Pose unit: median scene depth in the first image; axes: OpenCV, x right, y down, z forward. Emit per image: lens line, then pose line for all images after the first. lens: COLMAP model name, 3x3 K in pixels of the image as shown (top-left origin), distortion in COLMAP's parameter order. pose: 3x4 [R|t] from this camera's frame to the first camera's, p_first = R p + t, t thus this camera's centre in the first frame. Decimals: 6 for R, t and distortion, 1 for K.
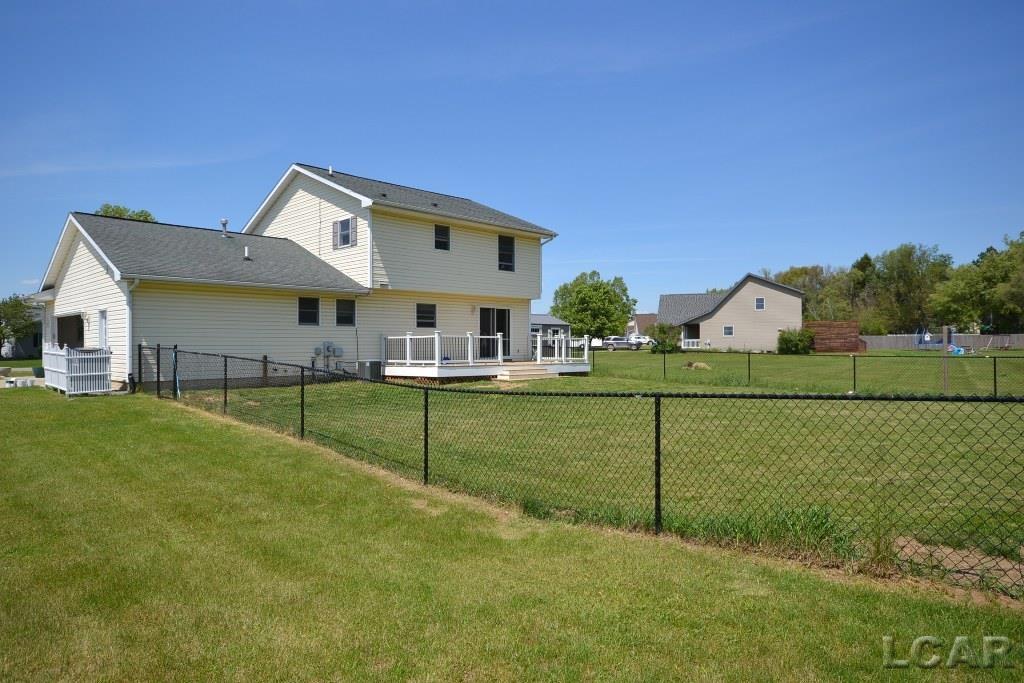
lens RADIAL K [[634.5, 0, 508.4], [0, 634.5, 341.8], [0, 0, 1]] dist [0.004125, 0.021837]
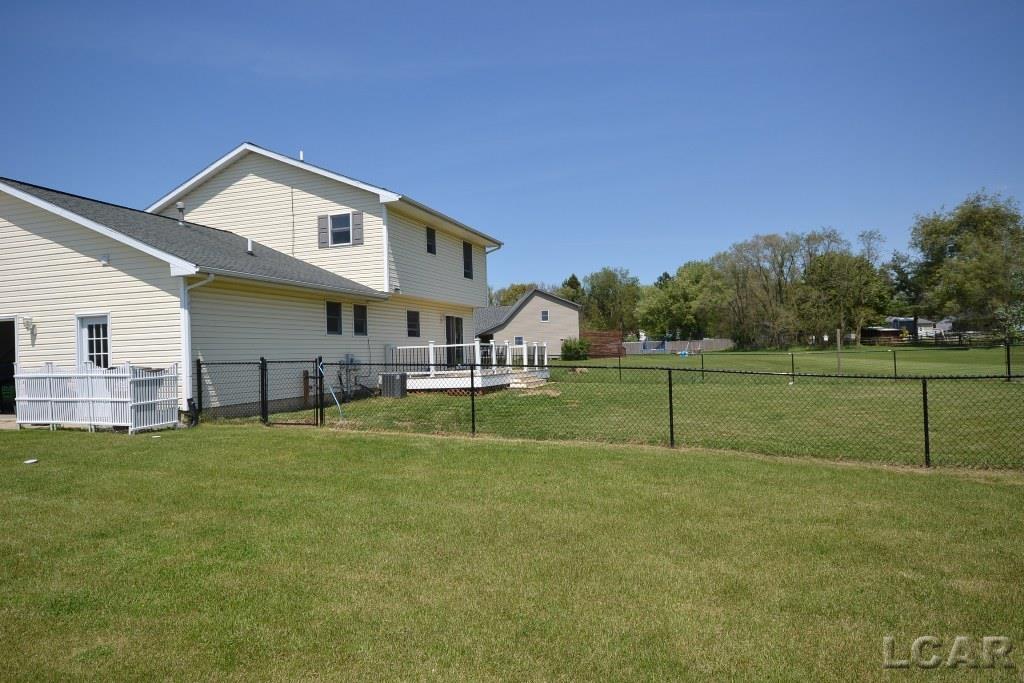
lens RADIAL K [[634.5, 0, 508.4], [0, 634.5, 341.8], [0, 0, 1]] dist [0.004125, 0.021837]
pose [[0.892534, -0.017313, 0.450647, -0.457801], [0.027418, 0.999498, -0.015904, 0.003740], [-0.450145, 0.026551, 0.892561, 0.119875]]
